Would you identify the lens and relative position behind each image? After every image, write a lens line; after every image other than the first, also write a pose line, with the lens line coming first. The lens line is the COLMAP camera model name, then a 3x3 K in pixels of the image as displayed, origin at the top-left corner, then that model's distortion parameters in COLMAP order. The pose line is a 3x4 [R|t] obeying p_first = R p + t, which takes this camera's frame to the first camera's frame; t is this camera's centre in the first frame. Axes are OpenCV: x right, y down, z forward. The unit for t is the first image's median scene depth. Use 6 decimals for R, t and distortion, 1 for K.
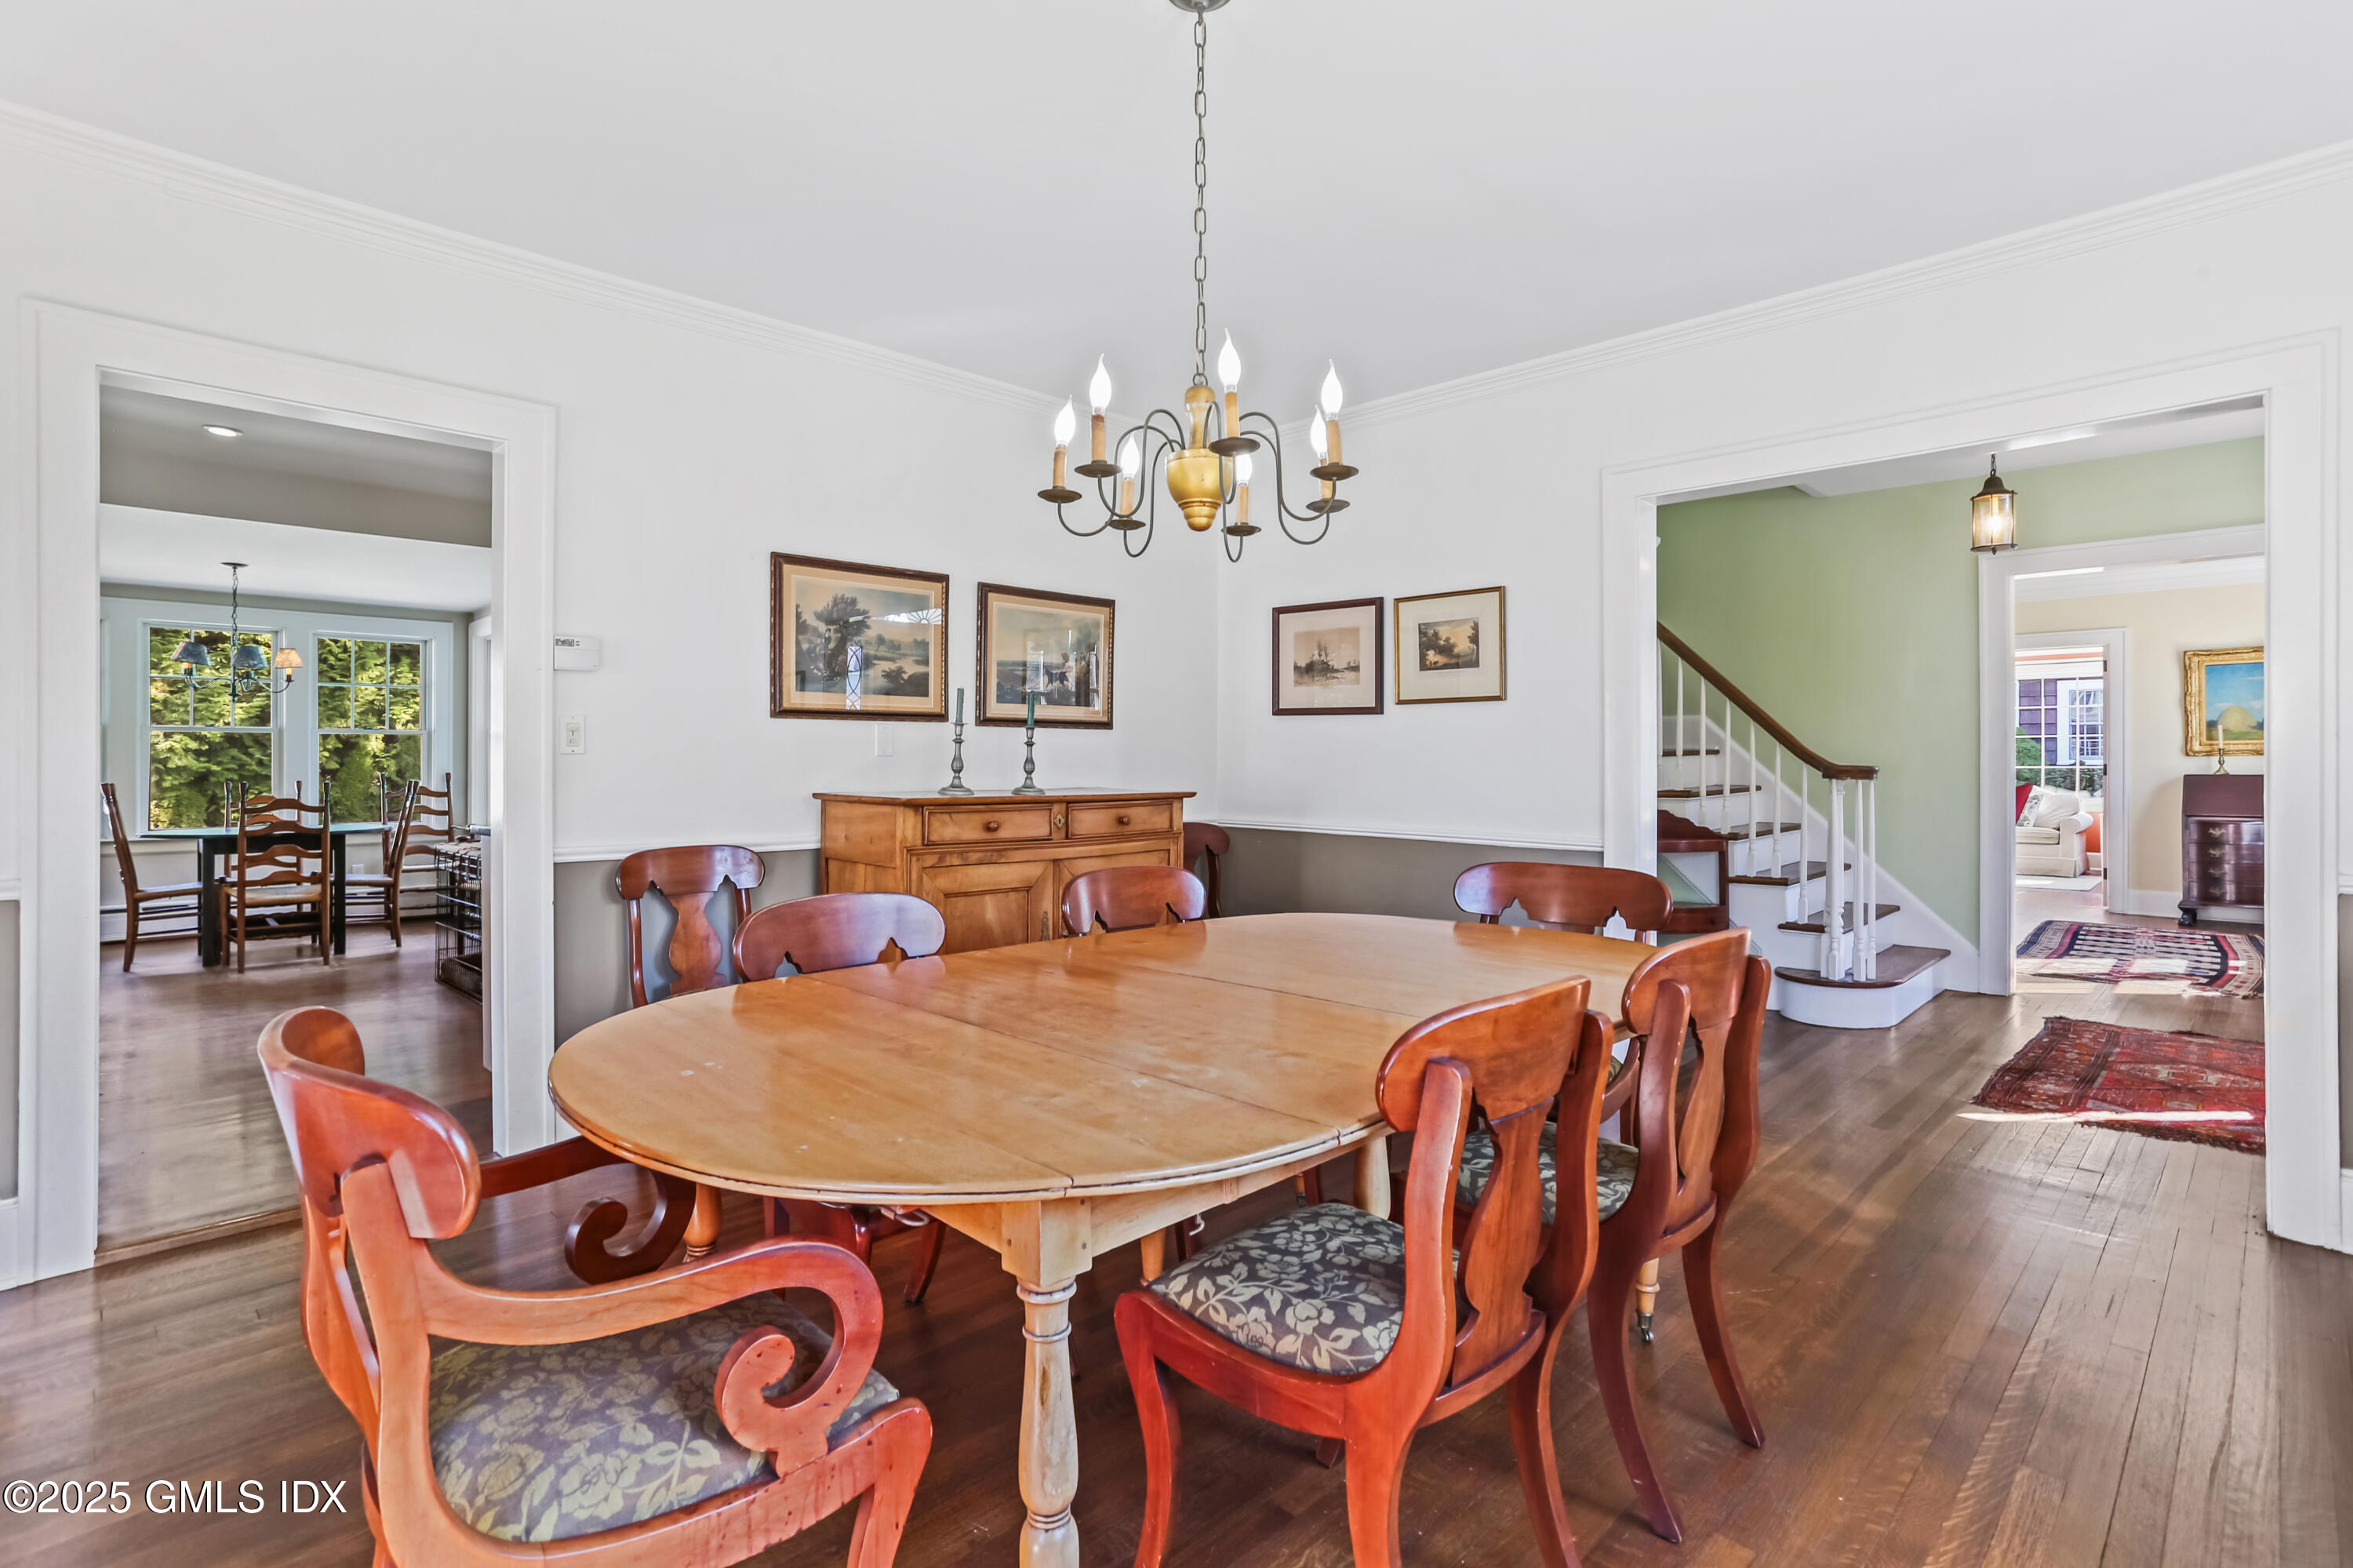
lens RADIAL K [[1128.9, 0, 1182.2], [0, 1128.9, 760.8], [0, 0, 1]] dist [-0.049357, 0.027721]
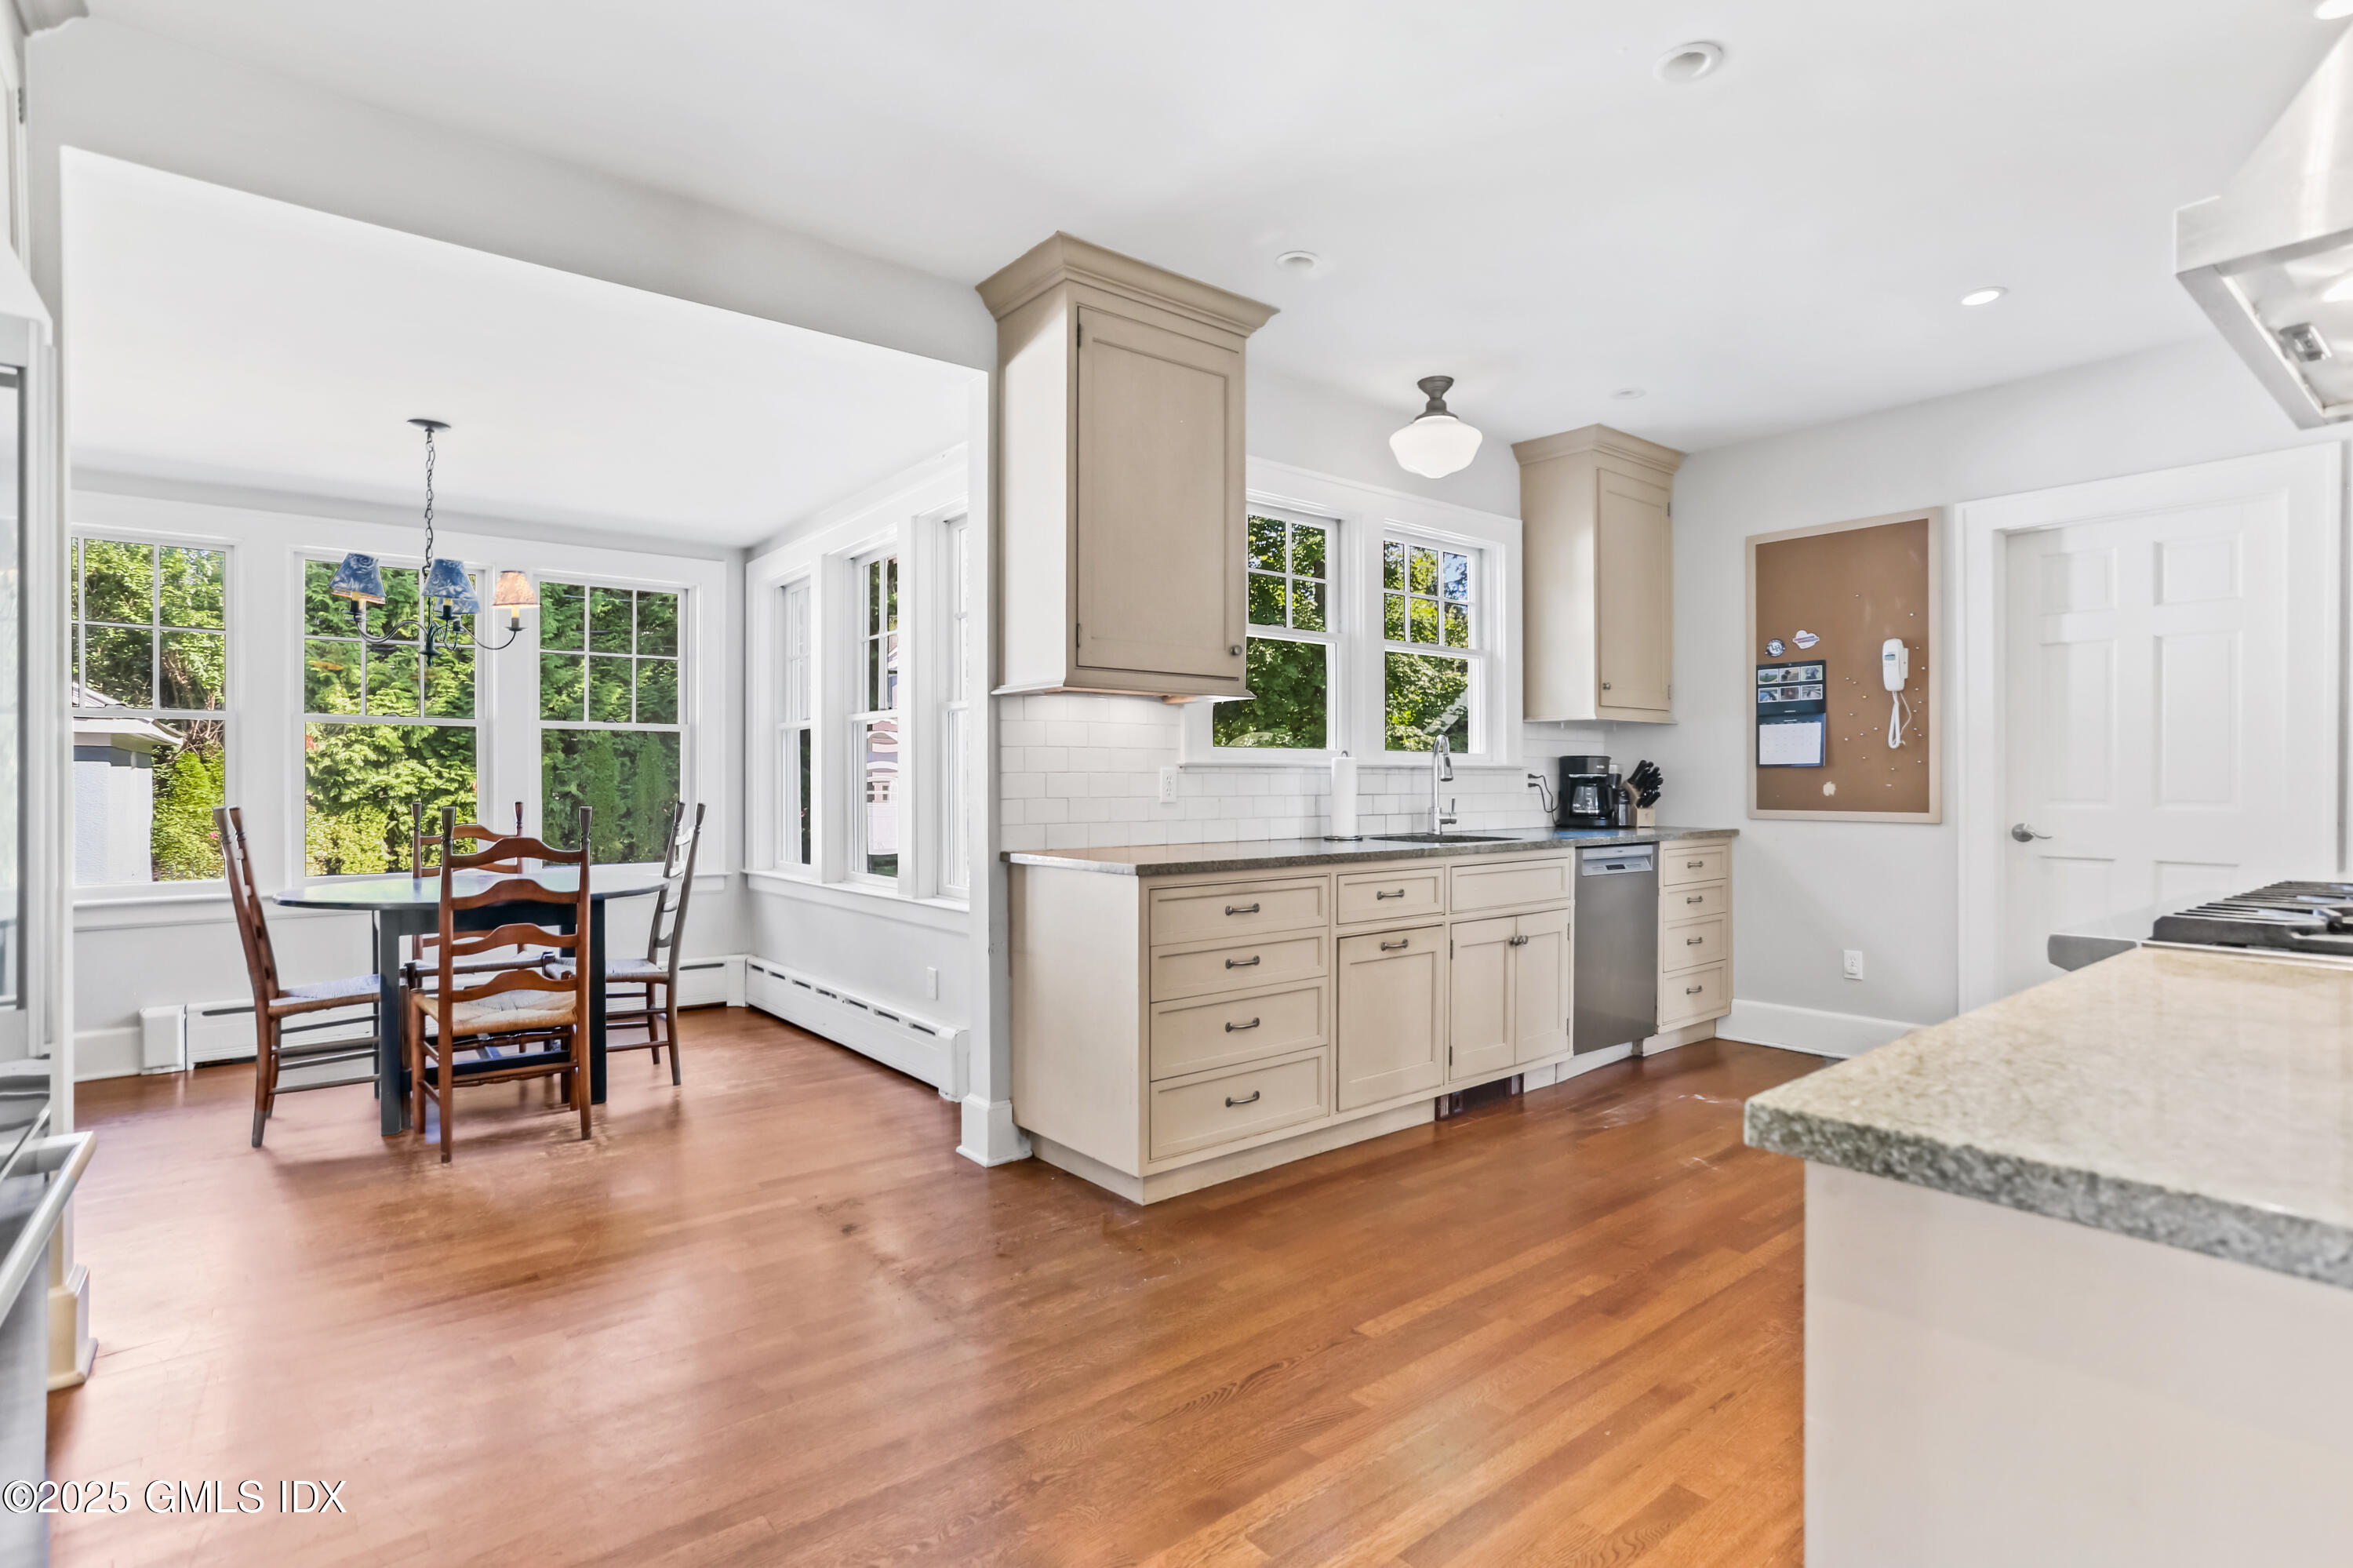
lens RADIAL K [[1142.4, 0, 1170.5], [0, 1142.4, 779.4], [0, 0, 1]] dist [-0.060902, 0.042080]
pose [[0.993629, -0.000559, -0.112699, -0.400191], [0.001139, 0.999986, 0.005076, 0.002720], [0.112695, -0.005172, 0.993616, 0.454052]]
